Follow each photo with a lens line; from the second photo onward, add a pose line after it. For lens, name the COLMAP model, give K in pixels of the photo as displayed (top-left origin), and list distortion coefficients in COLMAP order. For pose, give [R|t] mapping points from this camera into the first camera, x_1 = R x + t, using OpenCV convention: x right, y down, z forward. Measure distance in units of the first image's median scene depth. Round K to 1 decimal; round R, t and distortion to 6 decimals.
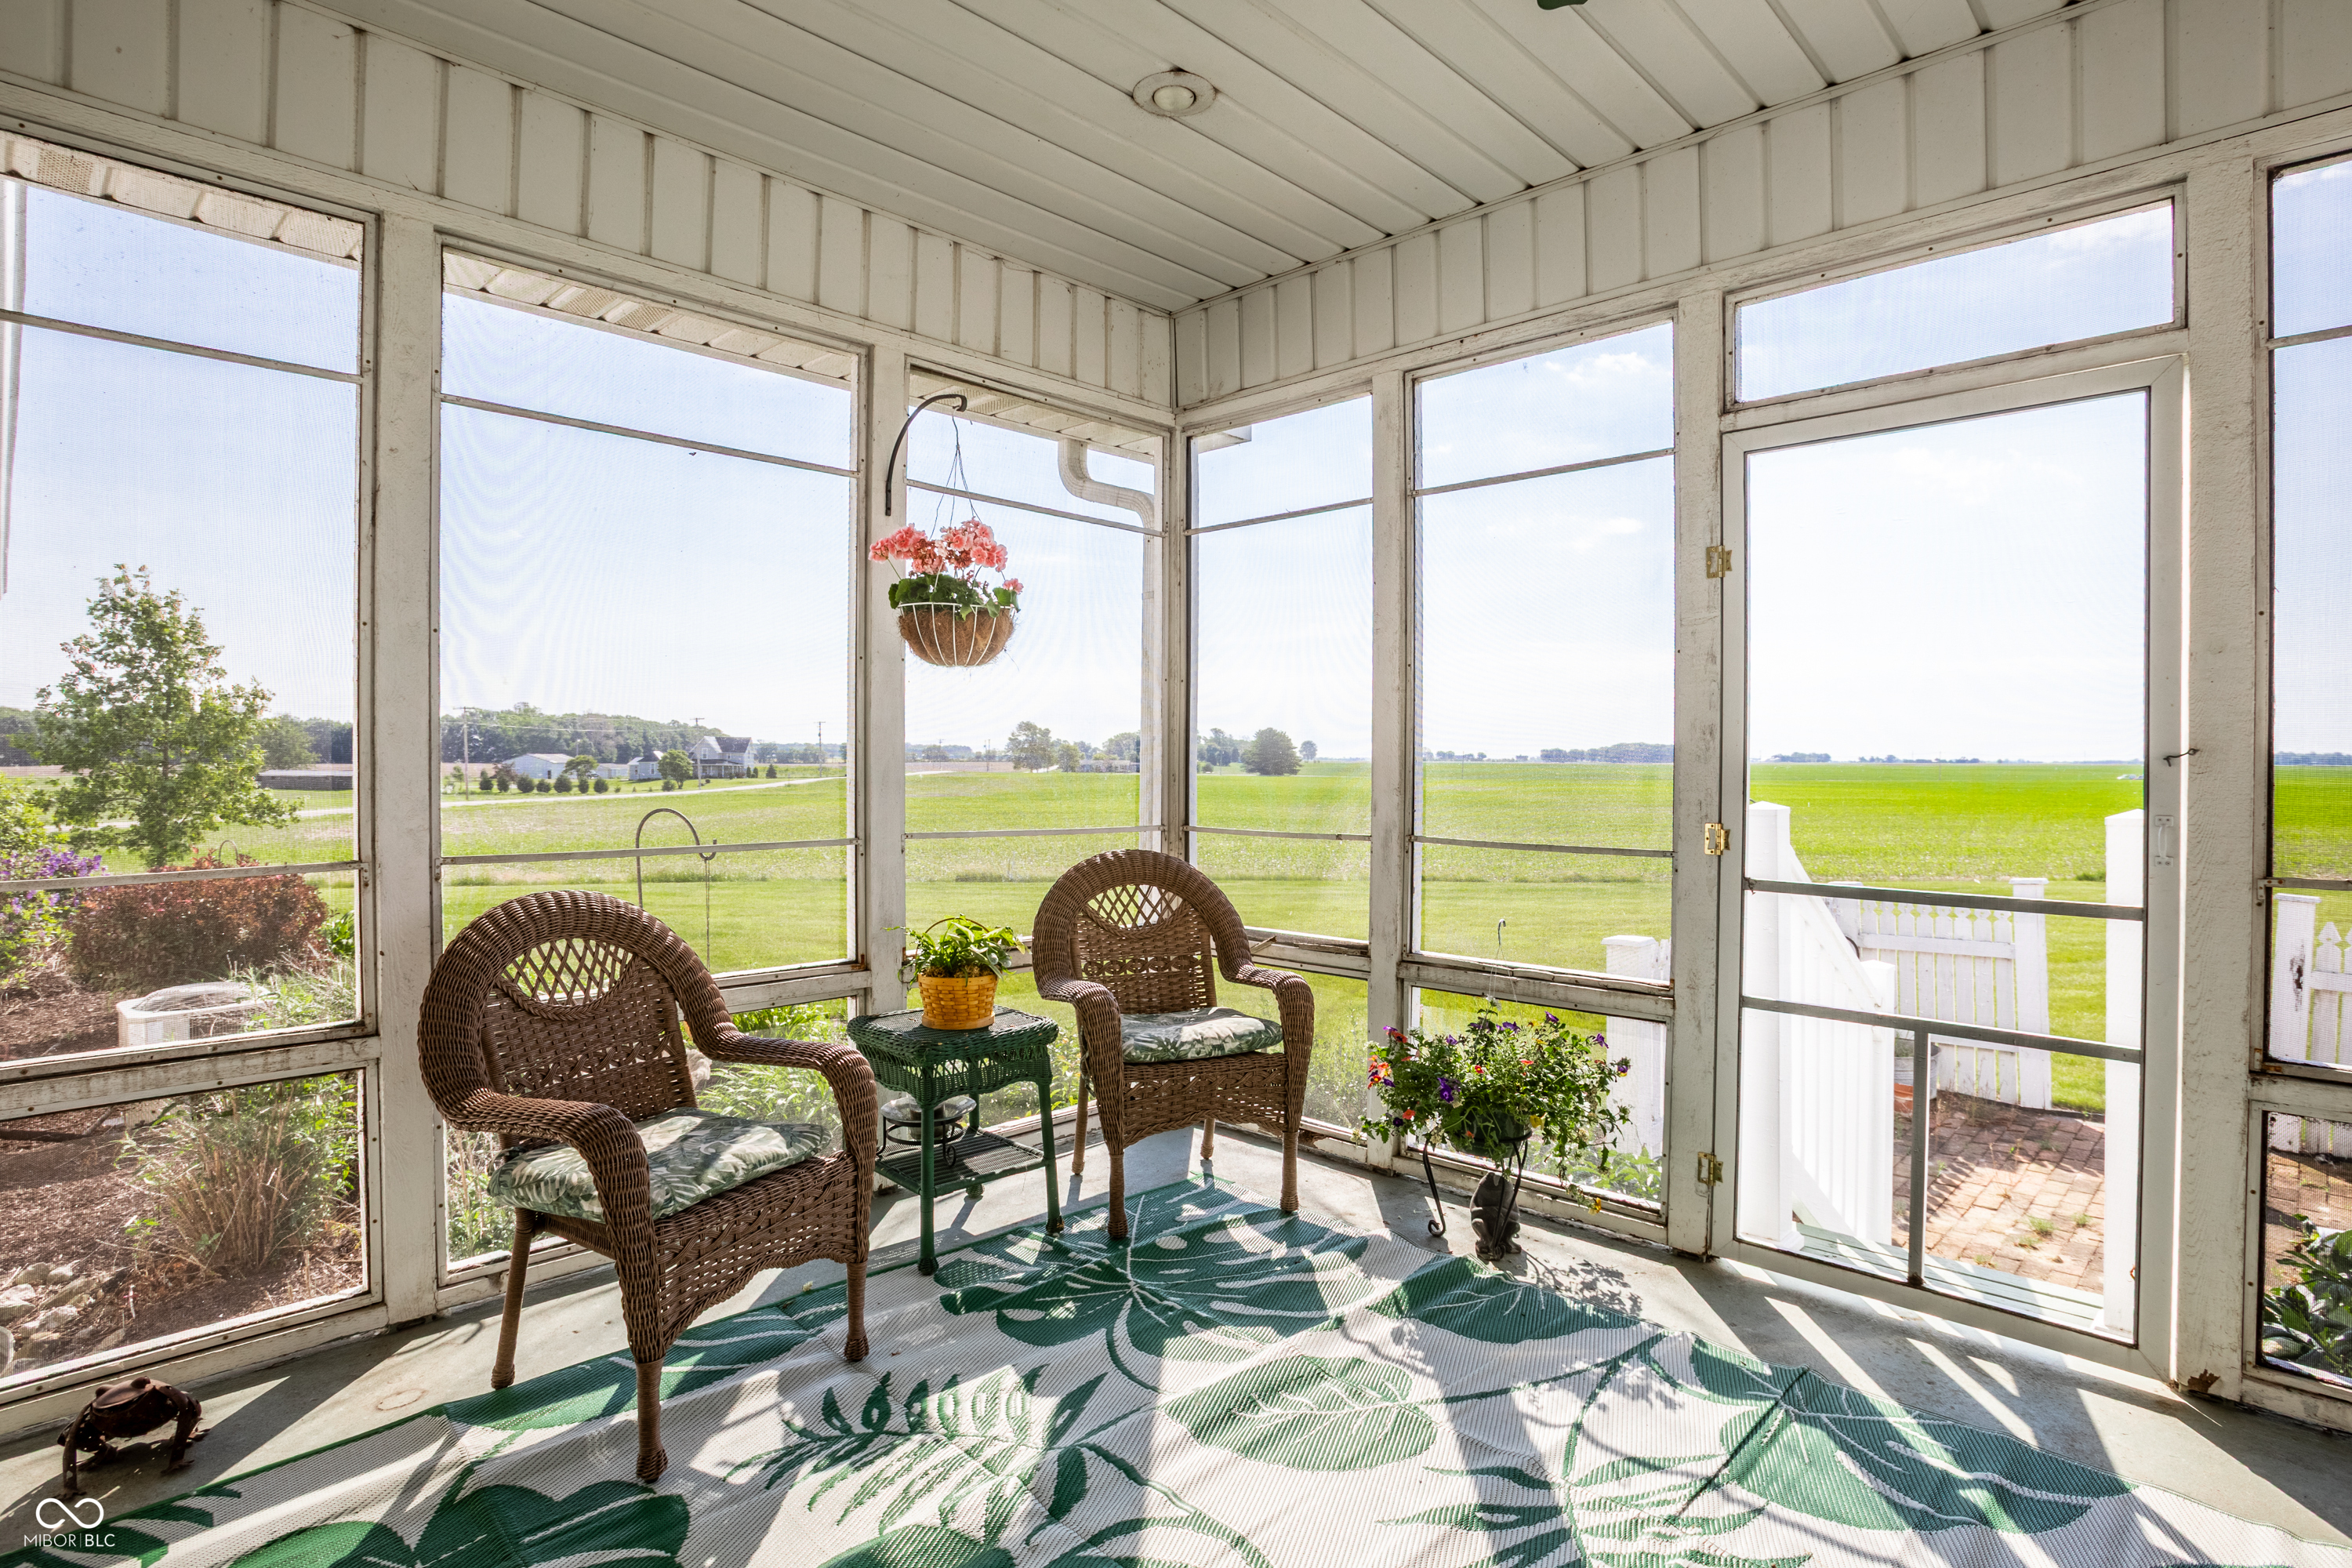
lens RADIAL K [[1208.5, 0, 1170.0], [0, 1208.5, 770.6], [0, 0, 1]] dist [-0.038774, 0.000784]
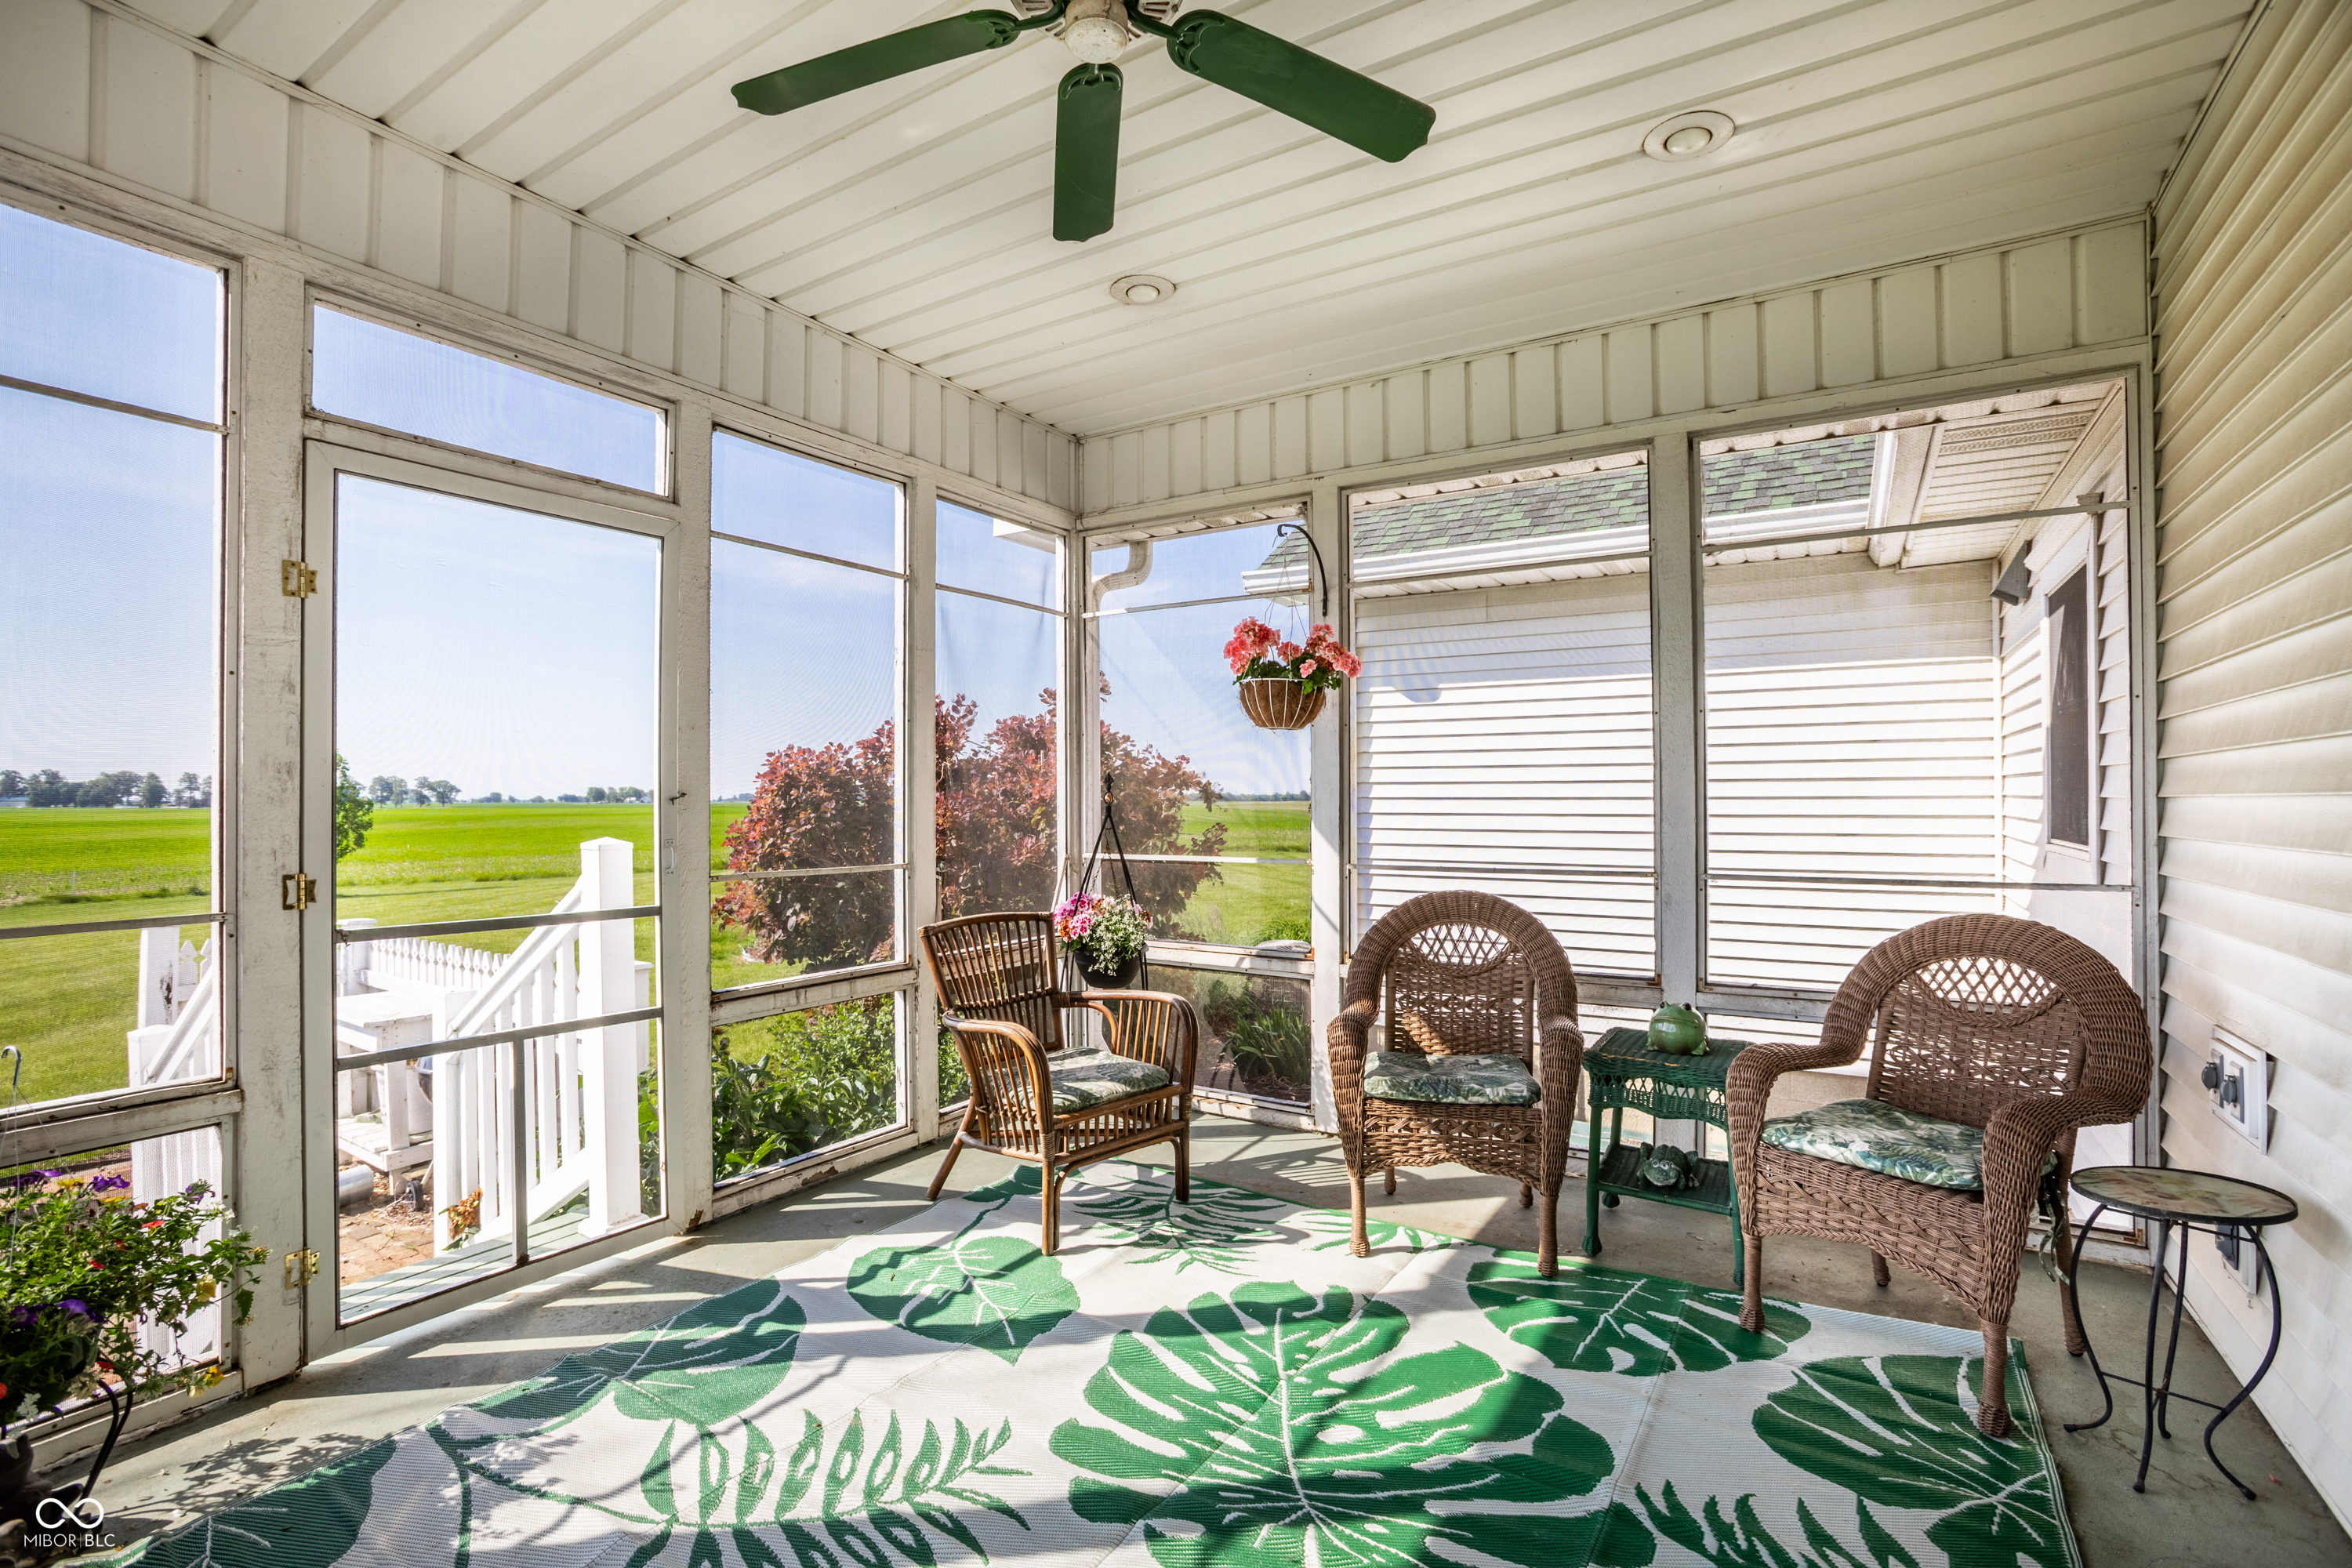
lens RADIAL K [[1067.2, 0, 1174.6], [0, 1067.2, 785.7], [0, 0, 1]] dist [-0.024185, 0.000393]
pose [[-0.216266, 0.008821, 0.976295, -0.495374], [0.012836, 0.999898, -0.006191, -0.009006], [-0.976250, 0.011193, -0.216357, 0.602487]]
